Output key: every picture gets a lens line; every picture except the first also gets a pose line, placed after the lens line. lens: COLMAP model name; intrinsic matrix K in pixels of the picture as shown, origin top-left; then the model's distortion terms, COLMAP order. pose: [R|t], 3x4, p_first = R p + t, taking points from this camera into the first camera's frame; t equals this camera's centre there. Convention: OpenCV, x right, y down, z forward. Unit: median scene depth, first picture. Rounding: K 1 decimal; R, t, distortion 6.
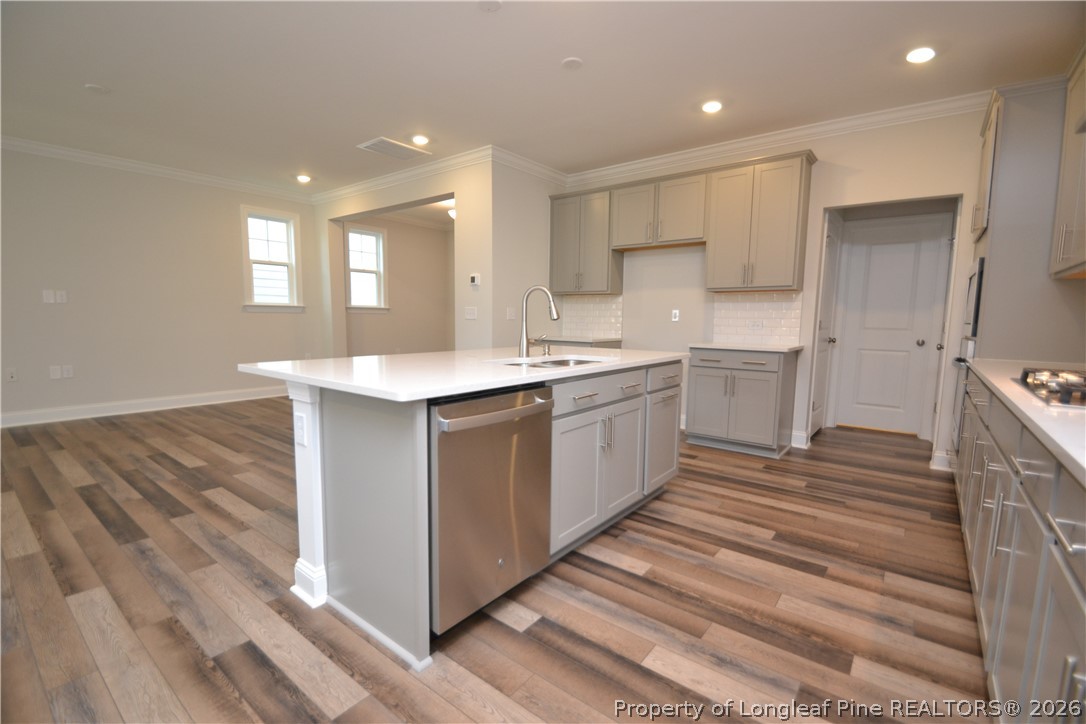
lens RADIAL K [[483.6, 0, 532.7], [0, 483.6, 379.7], [0, 0, 1]] dist [0.008197, -0.012236]
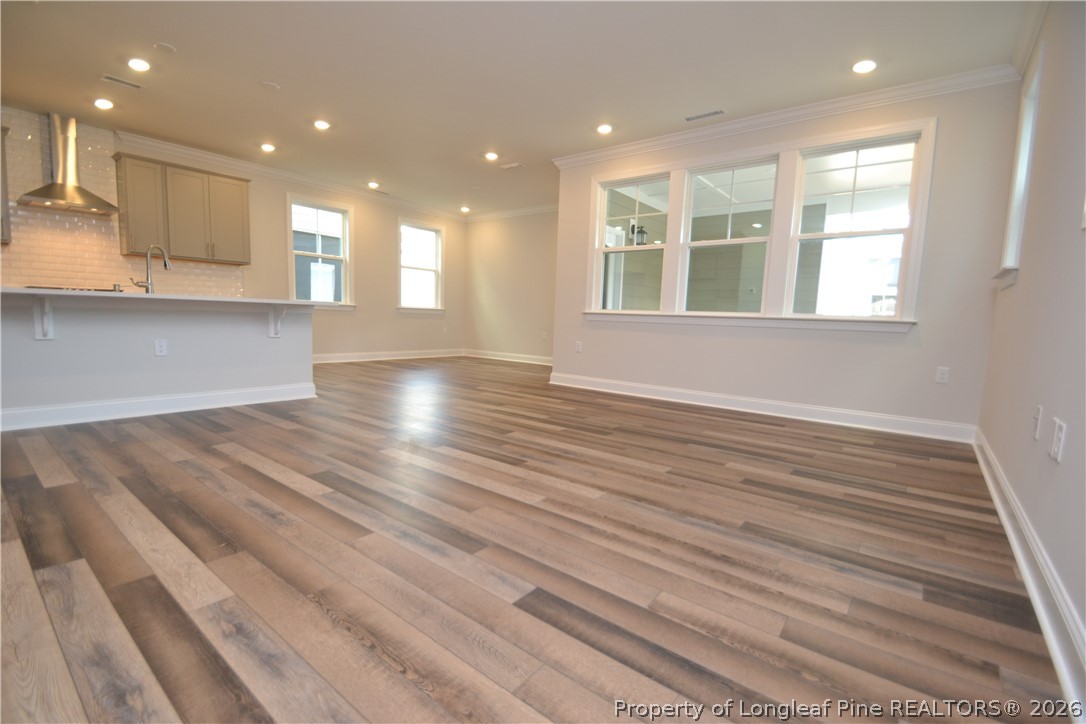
lens RADIAL K [[483.6, 0, 531.6], [0, 483.6, 371.6], [0, 0, 1]] dist [0.008197, -0.012236]
pose [[-0.998772, -0.049505, 0.001679, -0.916260], [-0.047636, 0.969254, 0.241406, -0.179369], [-0.013578, 0.241030, -0.970423, 1.934312]]
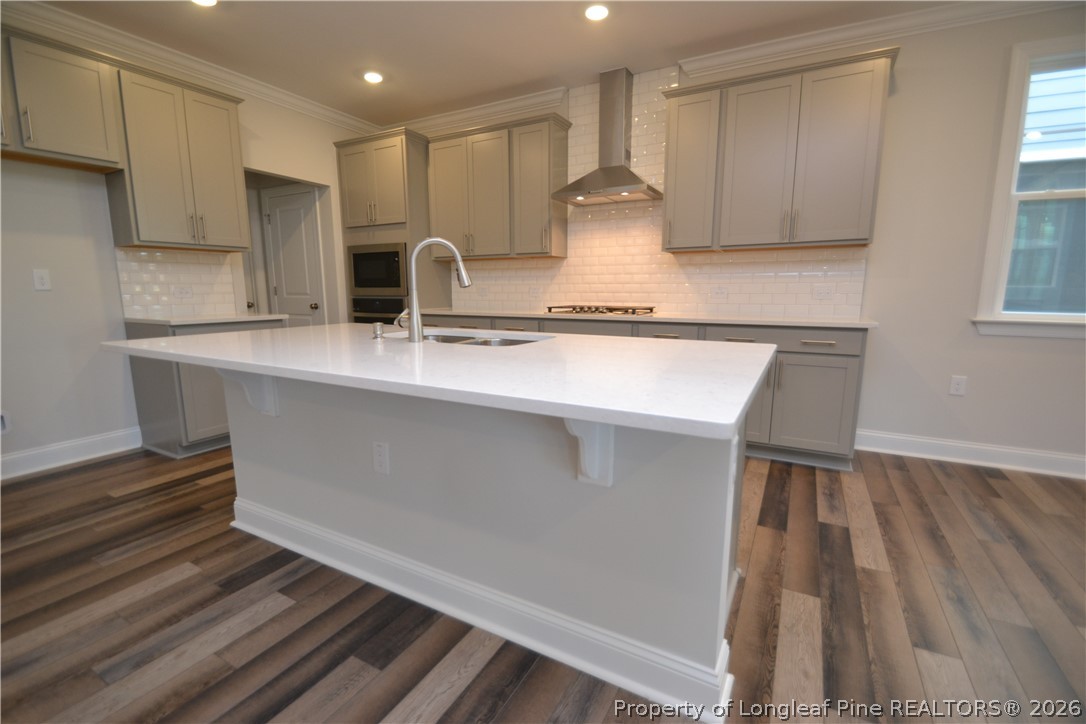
lens RADIAL K [[483.6, 0, 535.4], [0, 483.6, 373.6], [0, 0, 1]] dist [0.008197, -0.012236]
pose [[-0.164765, -0.183089, 0.969191, -0.585581], [0.123778, 0.971014, 0.204476, -0.098417], [-0.978535, 0.153655, -0.137327, 0.747315]]
